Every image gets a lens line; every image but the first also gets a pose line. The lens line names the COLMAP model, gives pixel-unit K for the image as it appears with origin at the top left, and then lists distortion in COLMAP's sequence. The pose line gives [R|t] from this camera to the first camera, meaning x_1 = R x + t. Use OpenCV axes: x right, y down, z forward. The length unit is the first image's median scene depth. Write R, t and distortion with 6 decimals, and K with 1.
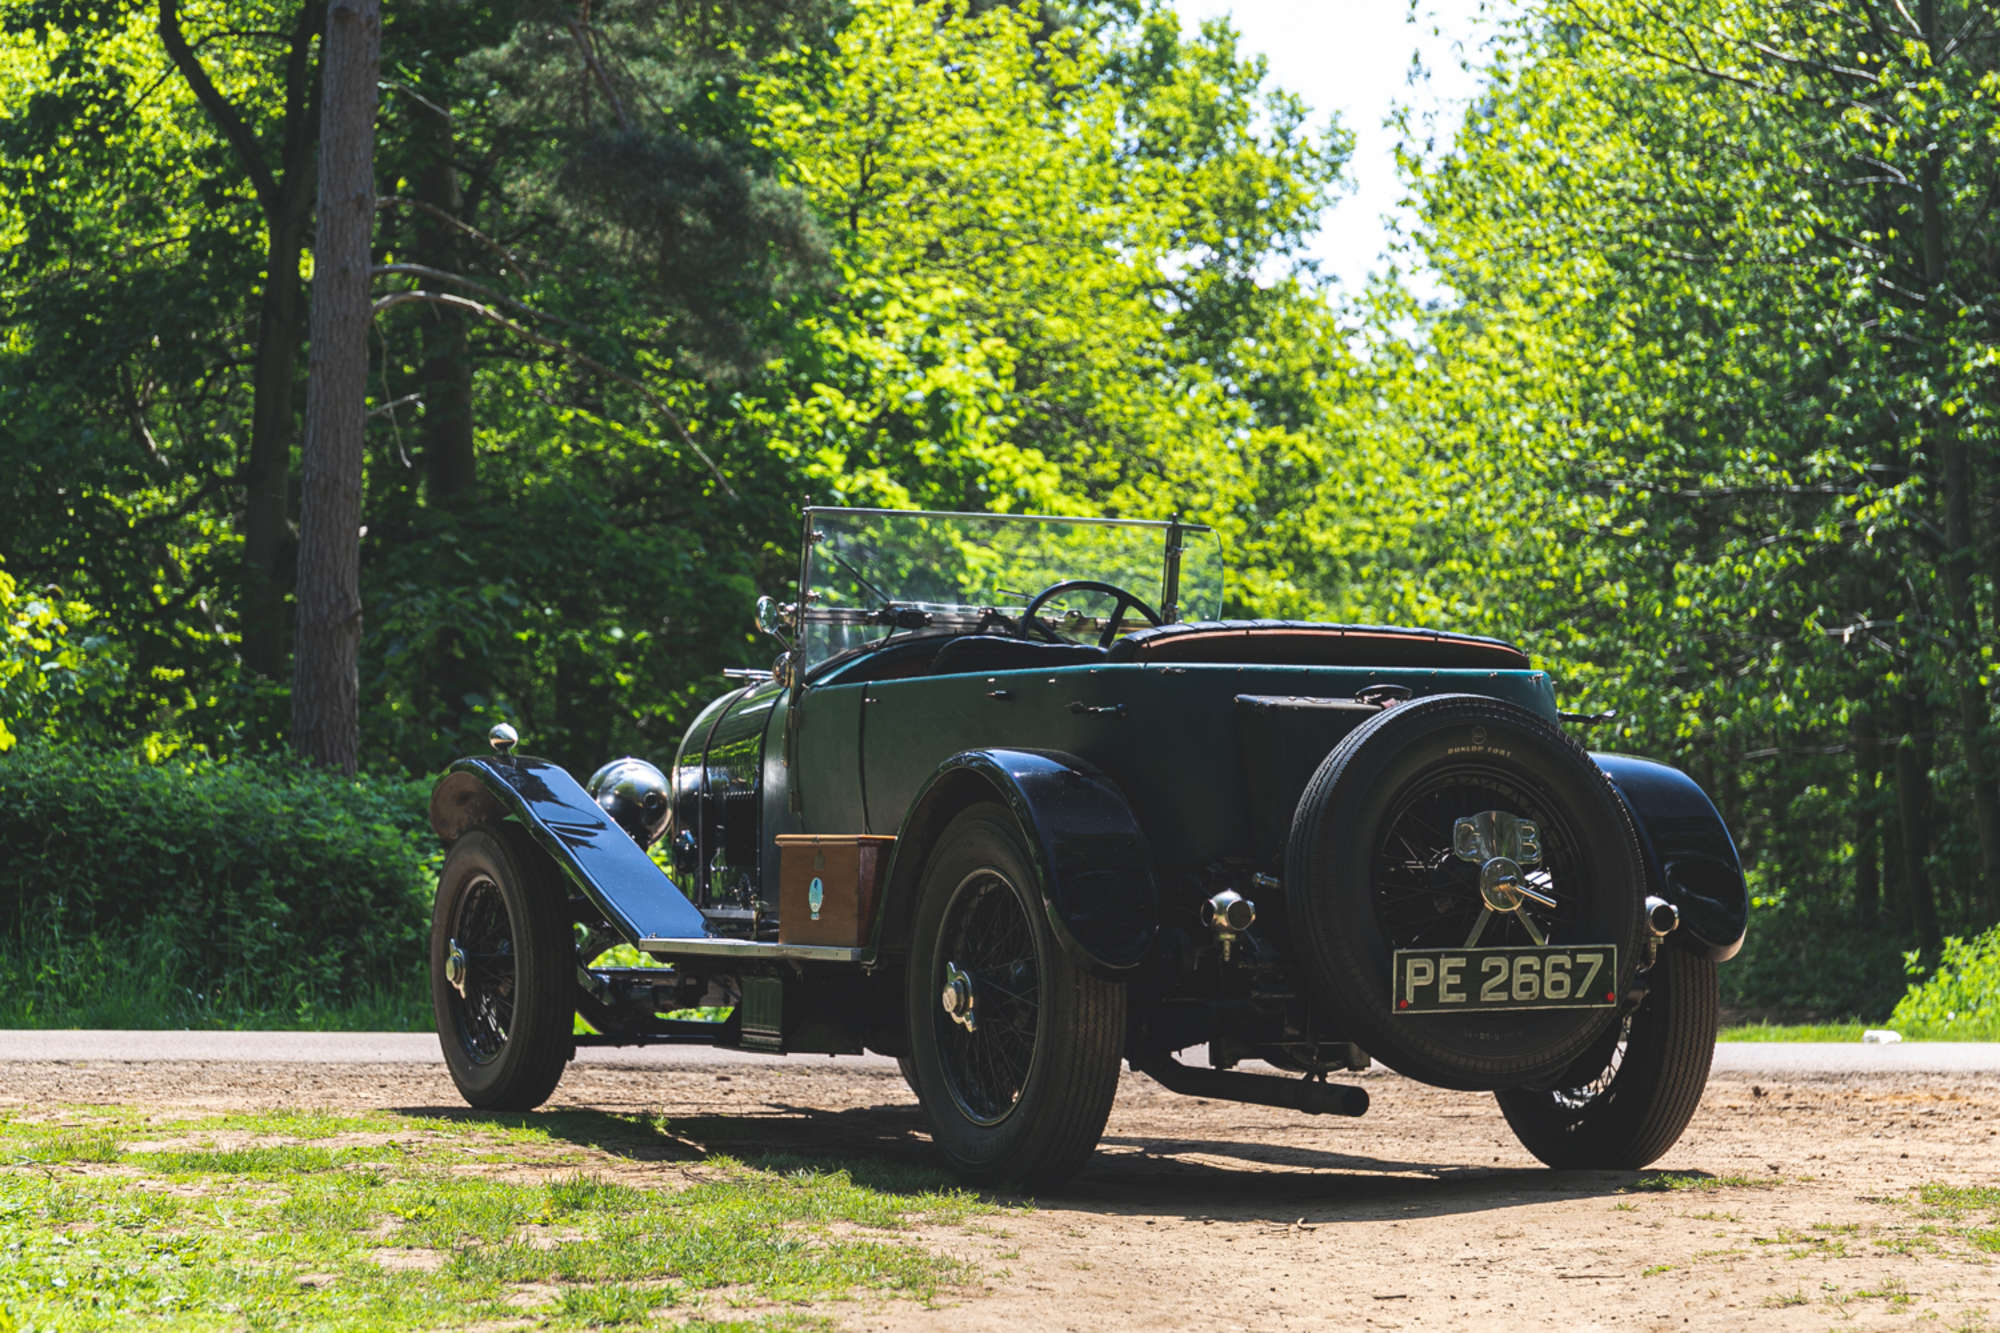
lens RADIAL K [[4419.0, 0, 1002.5], [0, 4419.0, 670.5], [0, 0, 1]] dist [0.027933, 0.000000]
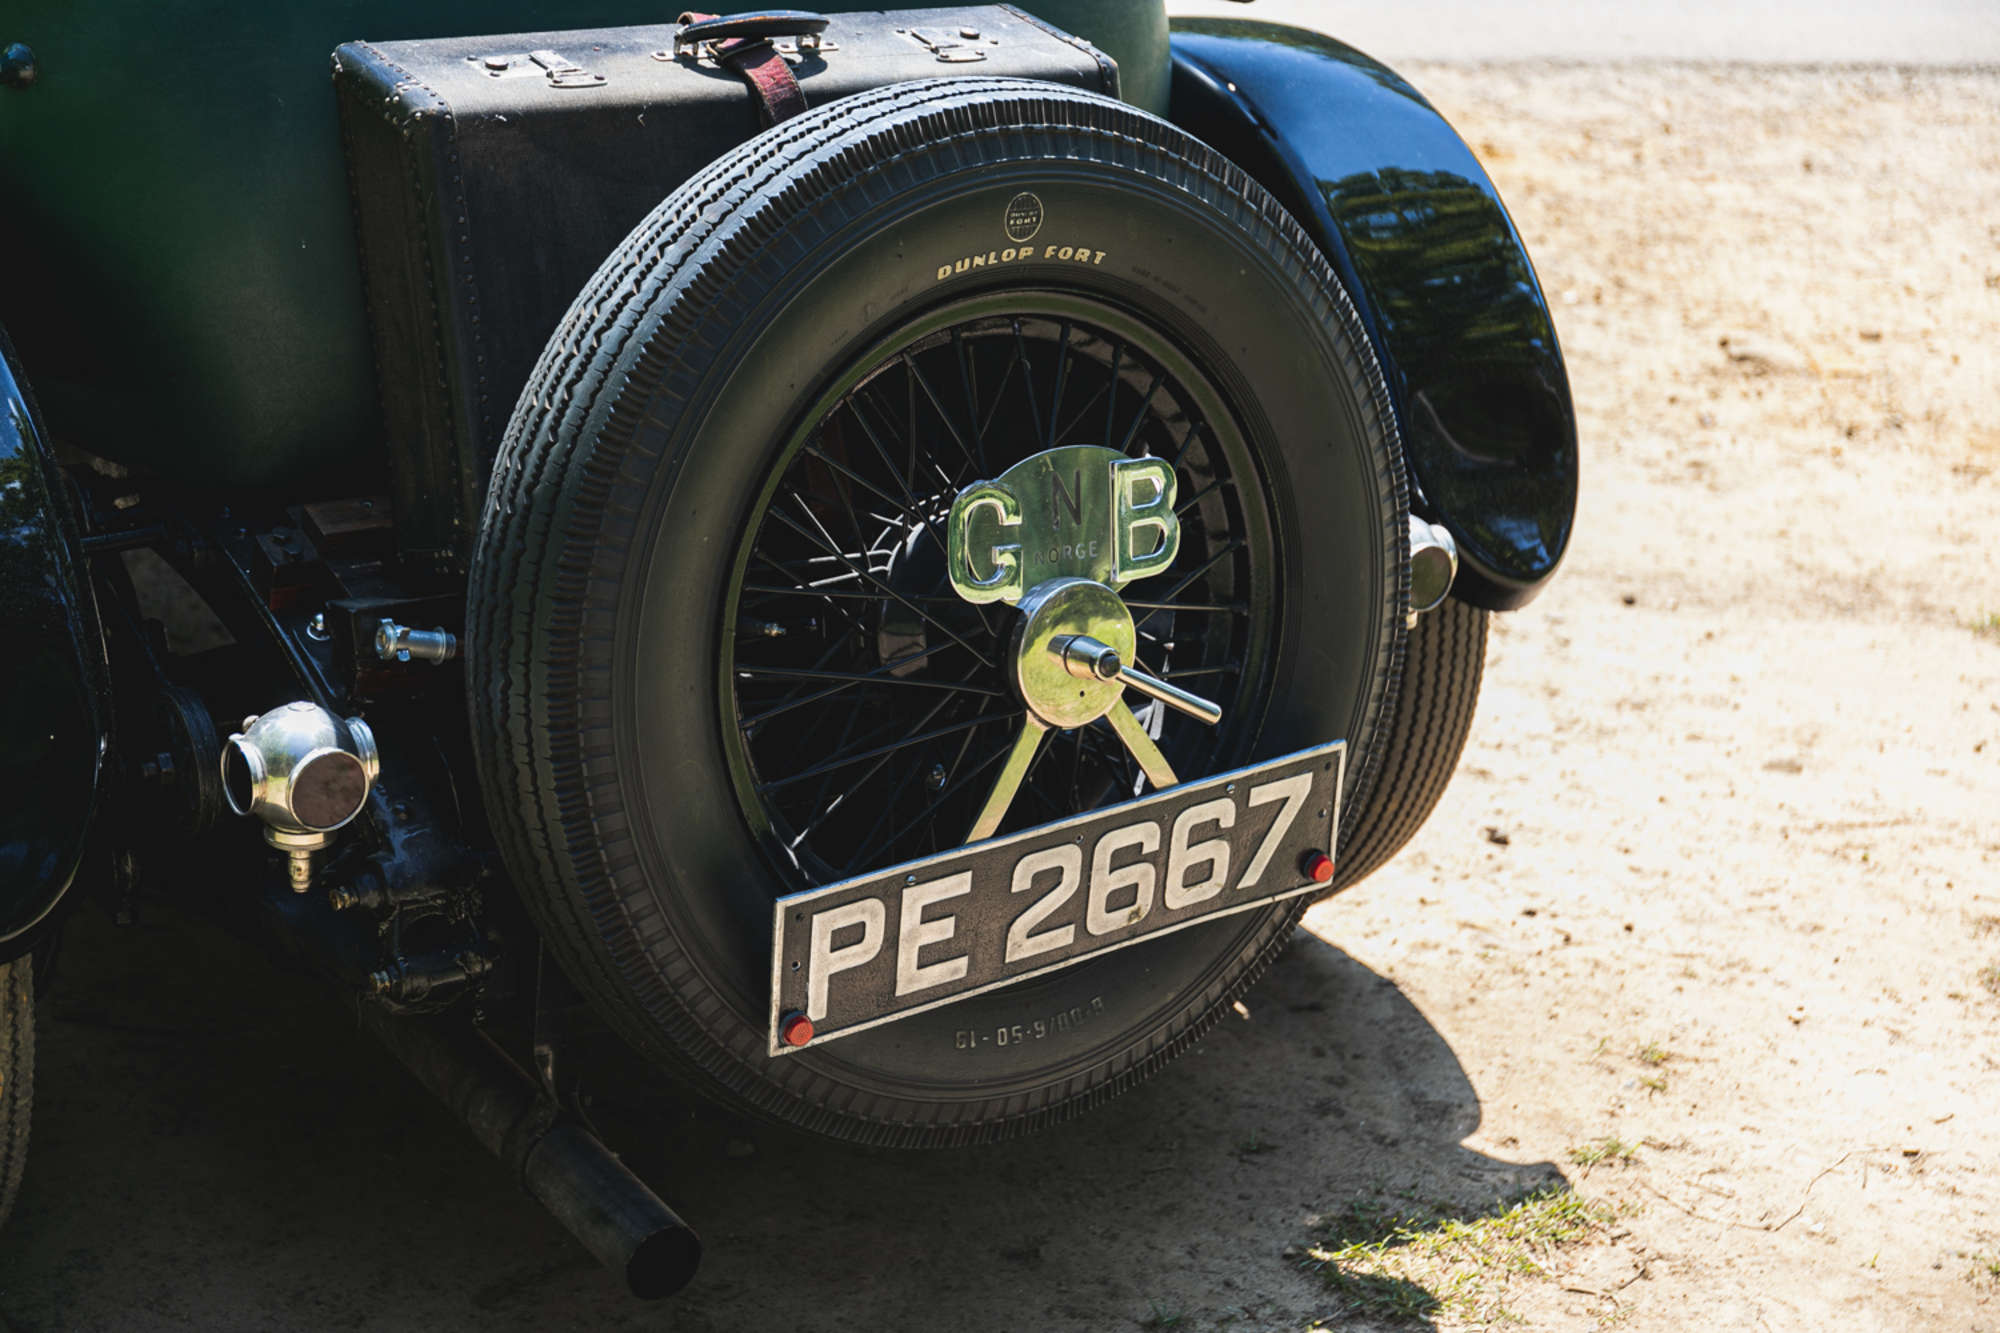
lens RADIAL K [[3280.1, 0, 1003.5], [0, 3280.1, 664.9], [0, 0, 1]] dist [-0.036276, 0.000000]
pose [[0.984996, -0.021571, 0.171224, 0.044570], [-0.048281, 0.918095, 0.393408, -0.040575], [-0.165686, -0.395772, 0.903279, 0.551546]]
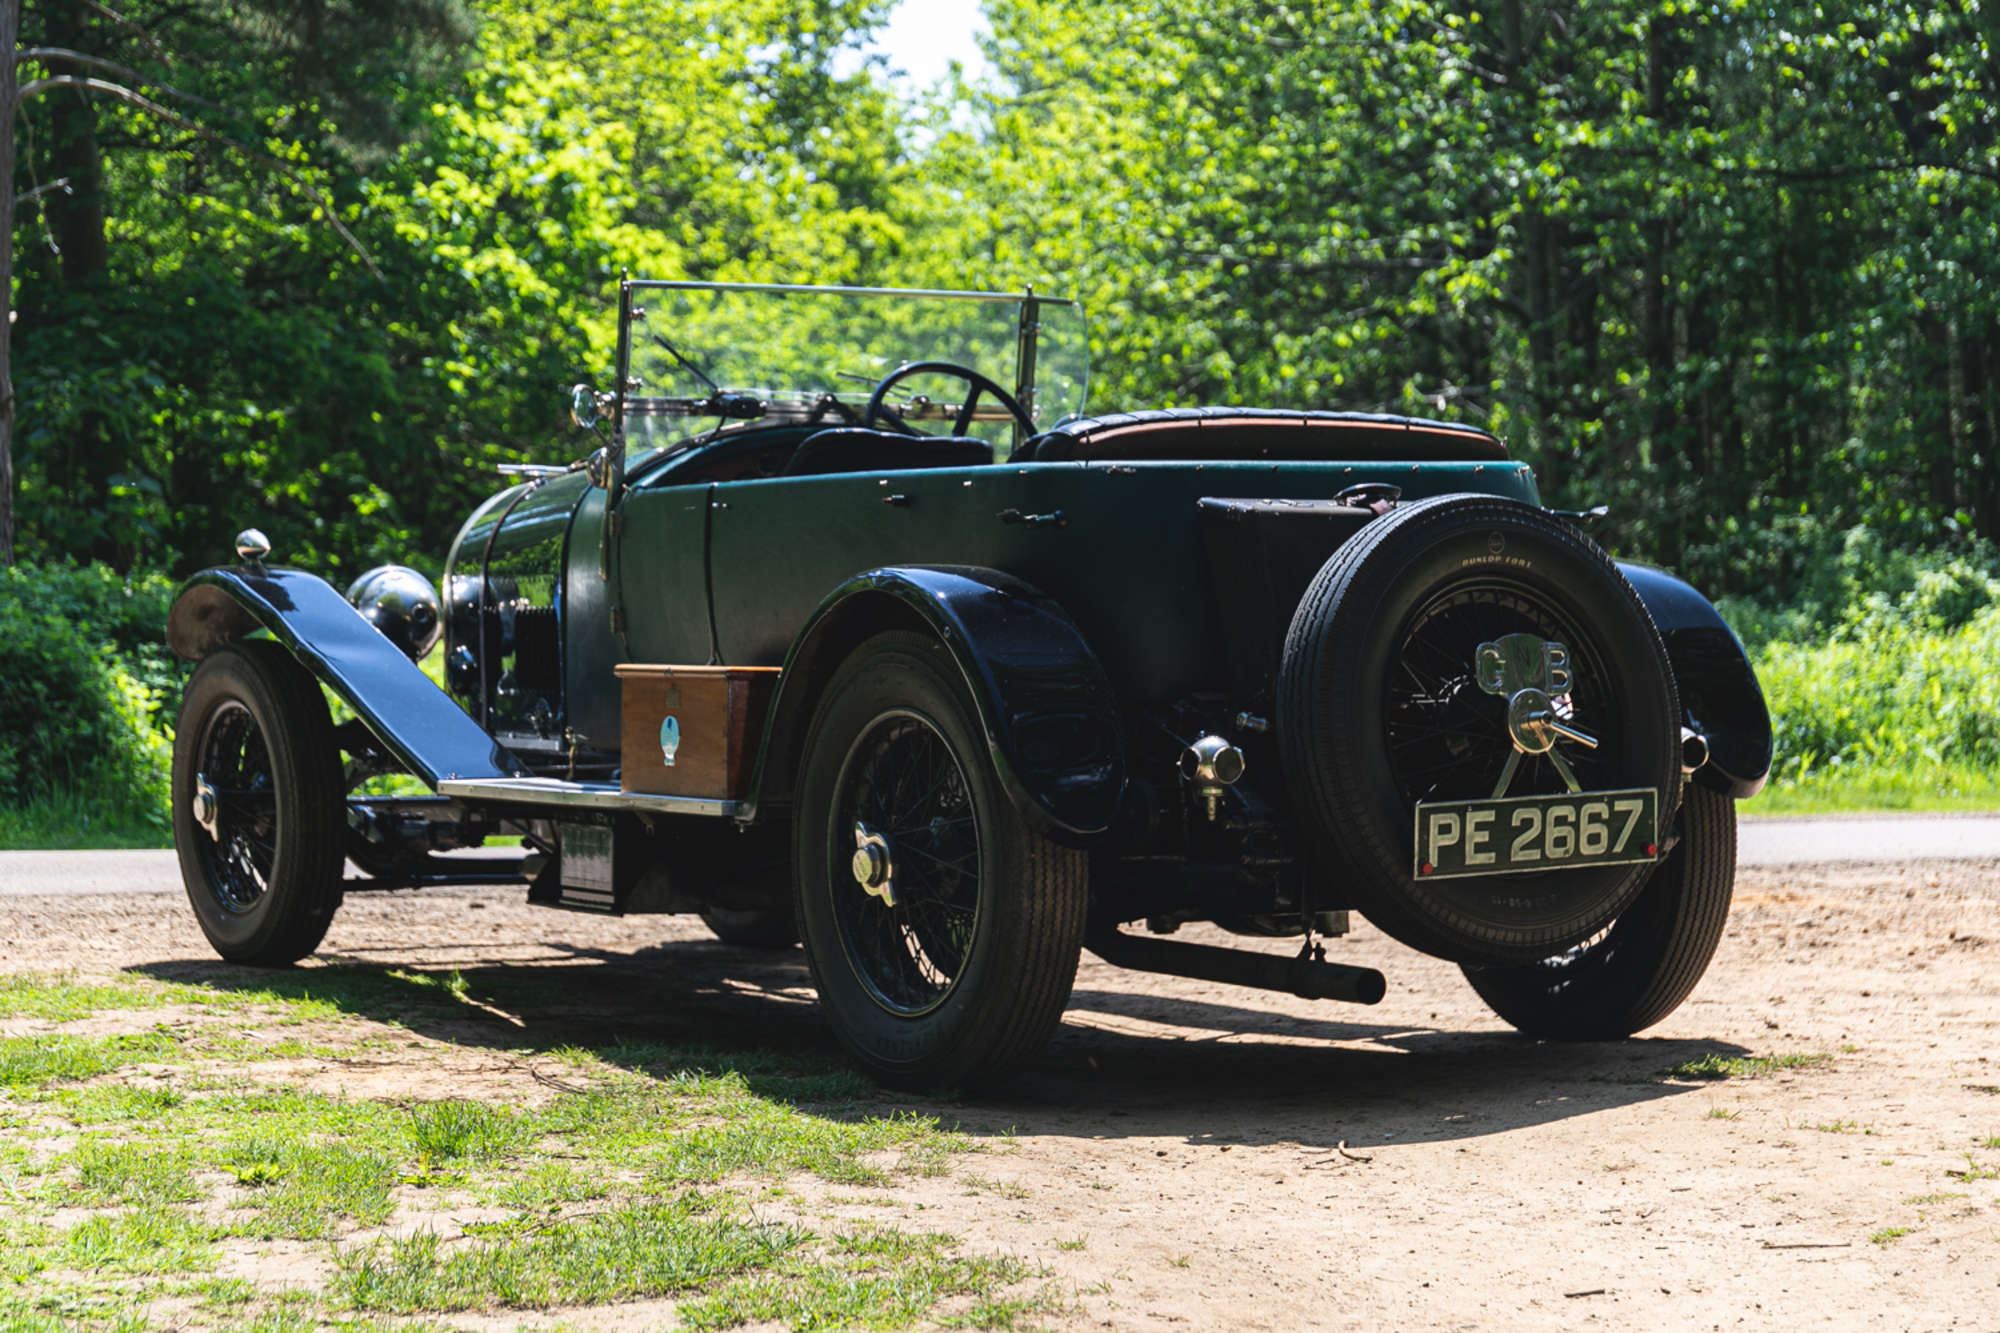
lens RADIAL K [[4062.3, 0, 970.4], [0, 4062.3, 550.4], [0, 0, 1]] dist [-0.057402, 0.000000]
pose [[0.995207, -0.015101, 0.096613, -0.048777], [0.012397, 0.999516, 0.028522, -0.005335], [-0.096997, -0.027187, 0.994913, 0.177887]]
